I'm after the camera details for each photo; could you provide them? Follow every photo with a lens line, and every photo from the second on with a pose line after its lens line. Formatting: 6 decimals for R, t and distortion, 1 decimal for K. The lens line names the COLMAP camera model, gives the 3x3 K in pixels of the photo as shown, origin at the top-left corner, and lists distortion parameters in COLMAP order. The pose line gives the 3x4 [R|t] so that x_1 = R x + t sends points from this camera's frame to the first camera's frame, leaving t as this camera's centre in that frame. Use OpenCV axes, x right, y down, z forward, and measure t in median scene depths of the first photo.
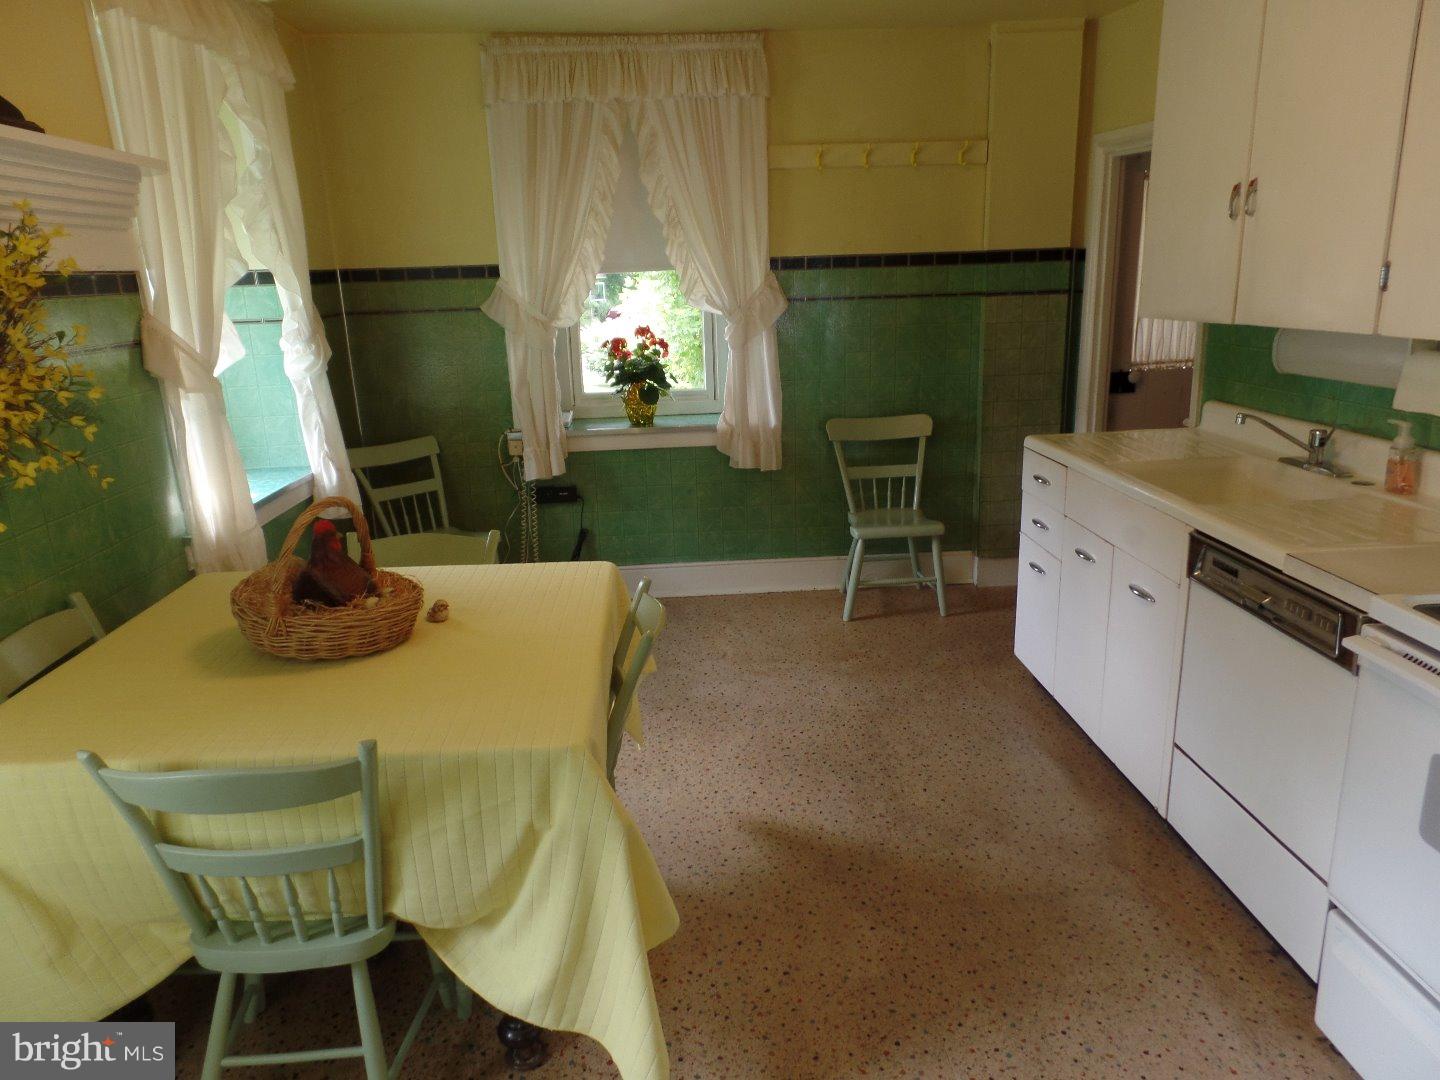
lens RADIAL K [[989.2, 0, 720.0], [0, 989.2, 540.0], [0, 0, 1]] dist [0.001058, 0.000521]
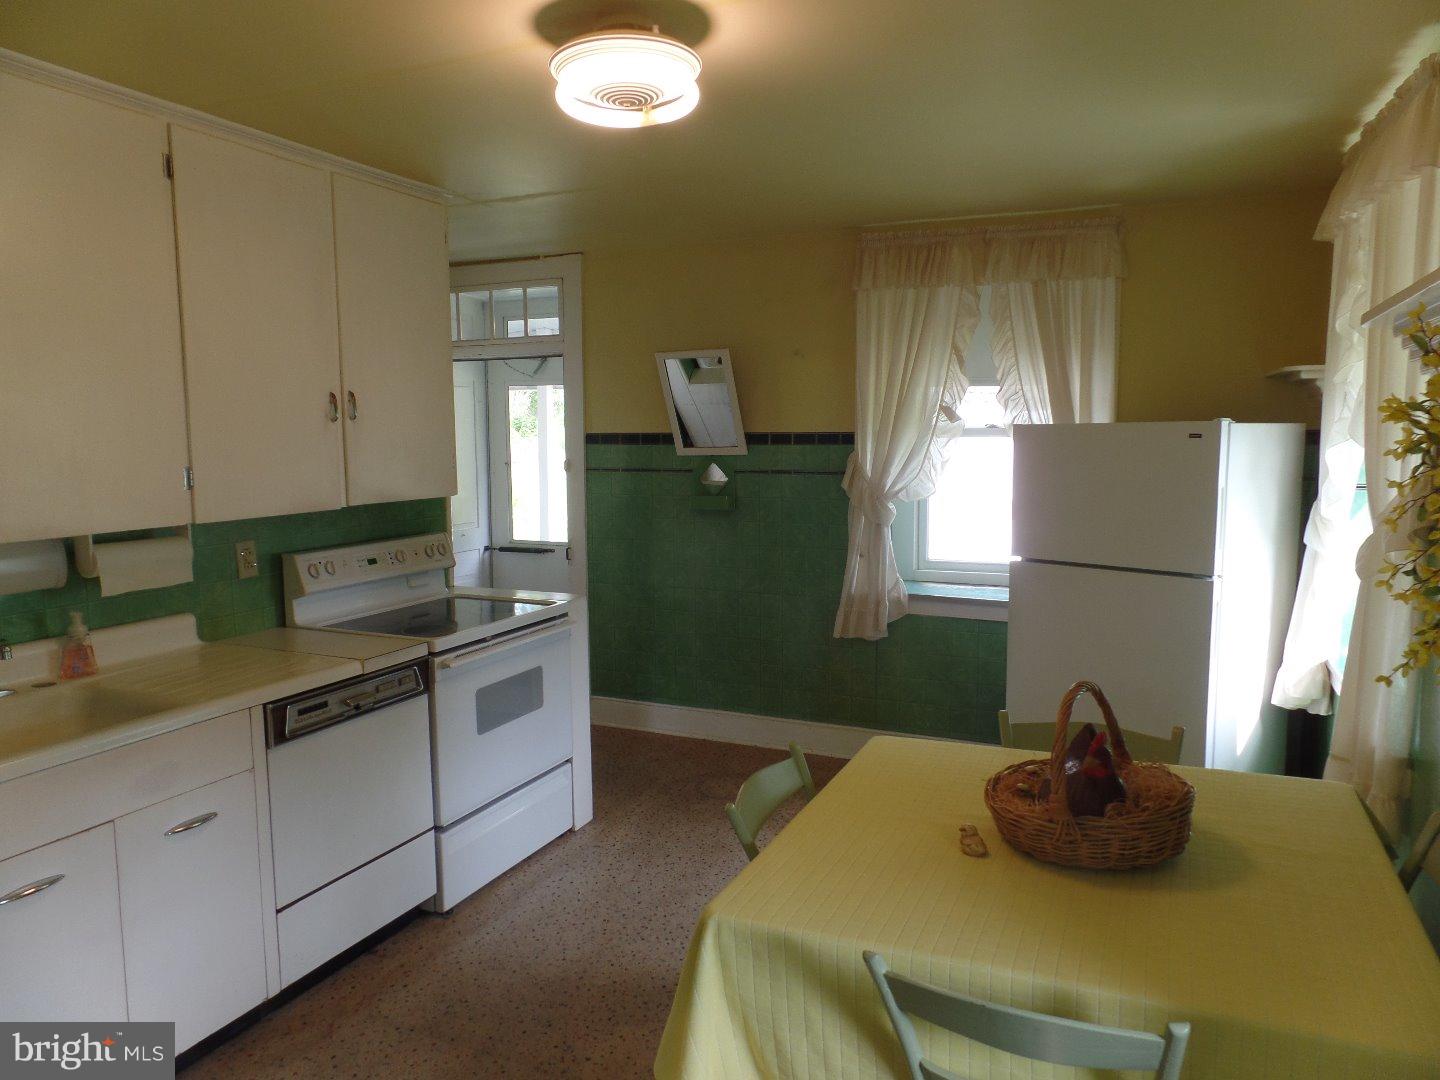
lens RADIAL K [[989.2, 0, 720.0], [0, 989.2, 540.0], [0, 0, 1]] dist [0.001058, 0.000521]
pose [[-0.878594, -0.011307, 0.477435, -0.490550], [0.159546, 0.935331, 0.315754, -0.459072], [-0.450130, 0.353593, -0.819973, 1.673443]]
